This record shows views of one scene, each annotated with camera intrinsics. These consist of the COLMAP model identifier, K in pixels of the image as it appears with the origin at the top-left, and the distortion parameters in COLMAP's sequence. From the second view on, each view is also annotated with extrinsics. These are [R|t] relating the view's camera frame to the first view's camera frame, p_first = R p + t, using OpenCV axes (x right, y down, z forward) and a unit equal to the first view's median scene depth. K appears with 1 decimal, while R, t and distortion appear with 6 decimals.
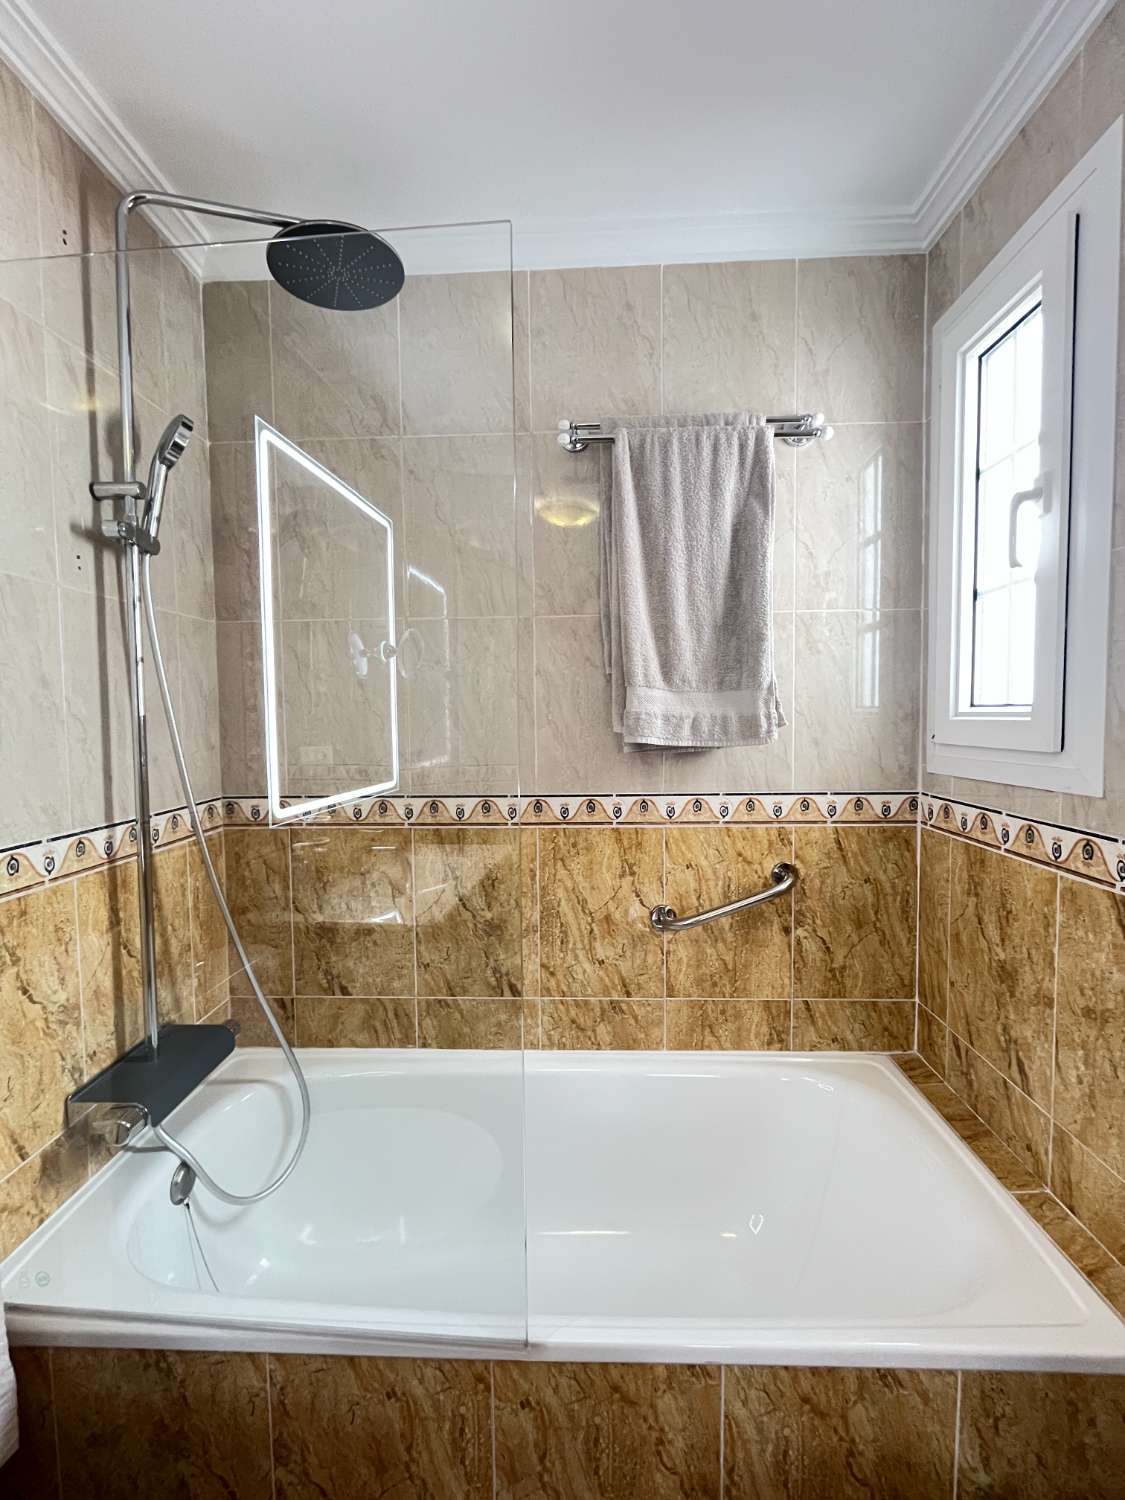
lens RADIAL K [[611.5, 0, 565.5], [0, 611.5, 748.0], [0, 0, 1]] dist [-0.002324, -0.000047]
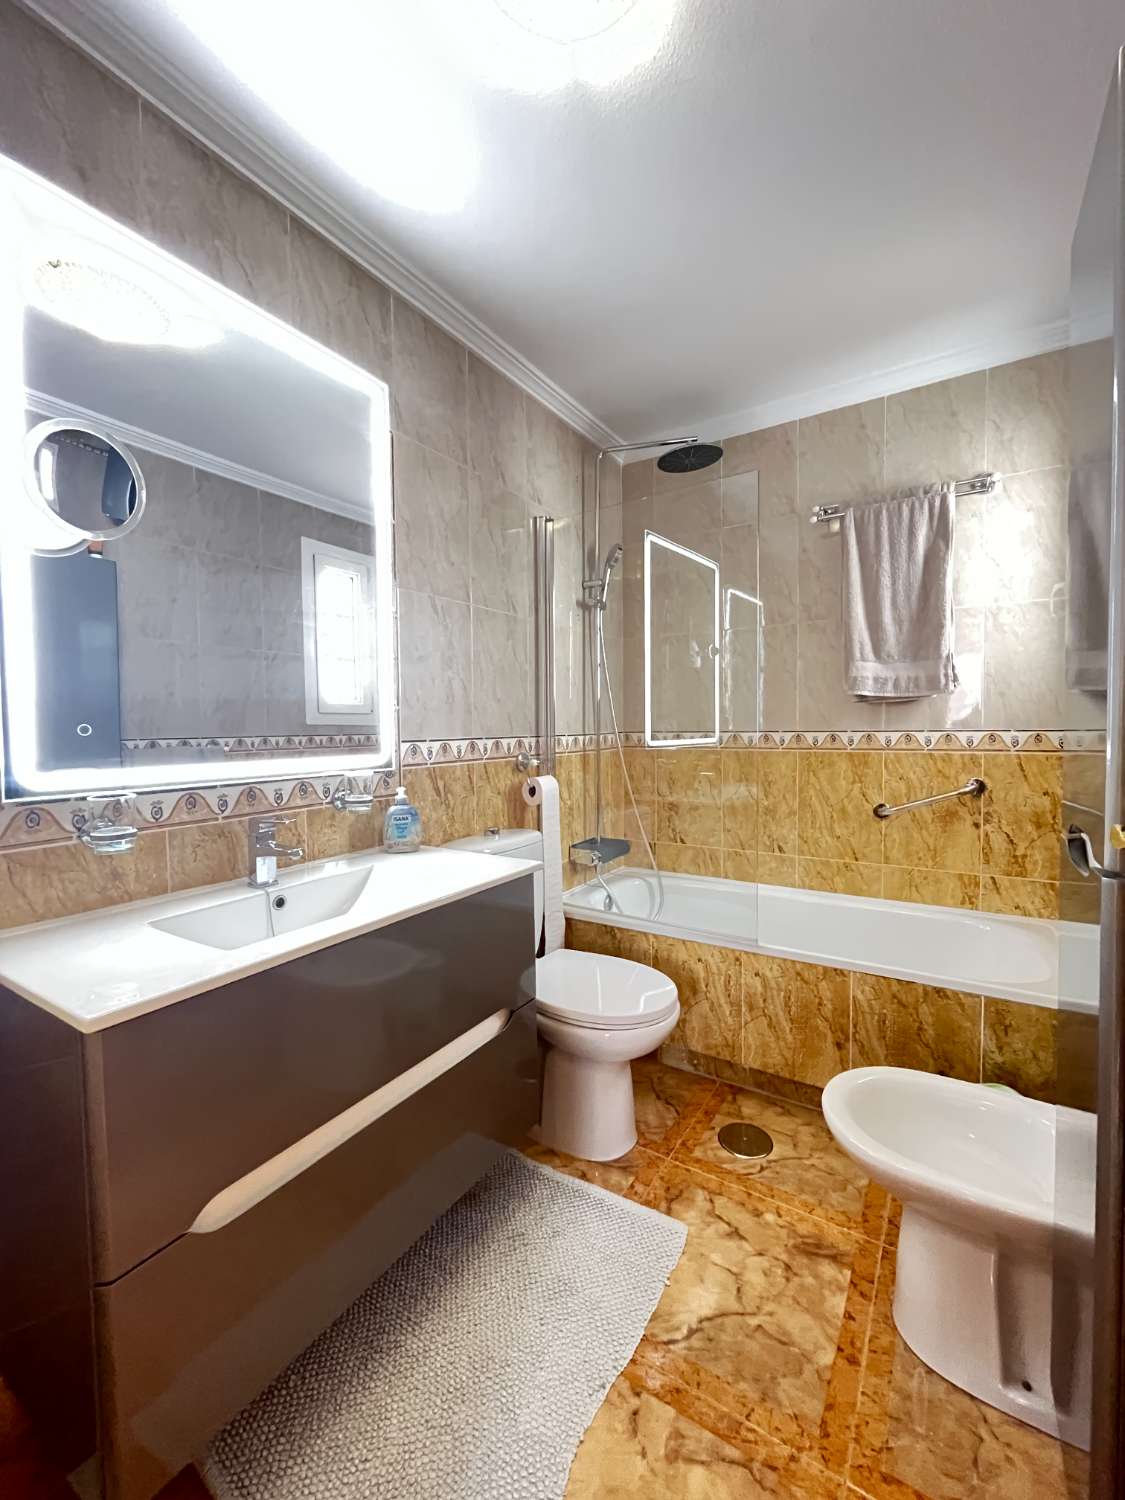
lens RADIAL K [[611.5, 0, 565.5], [0, 611.5, 748.0], [0, 0, 1]] dist [-0.002324, -0.000047]
pose [[0.860715, 0.021528, -0.508633, 0.257861], [-0.026468, 0.999647, -0.002479, 0.145447], [0.508399, 0.015597, 0.860980, -0.748889]]
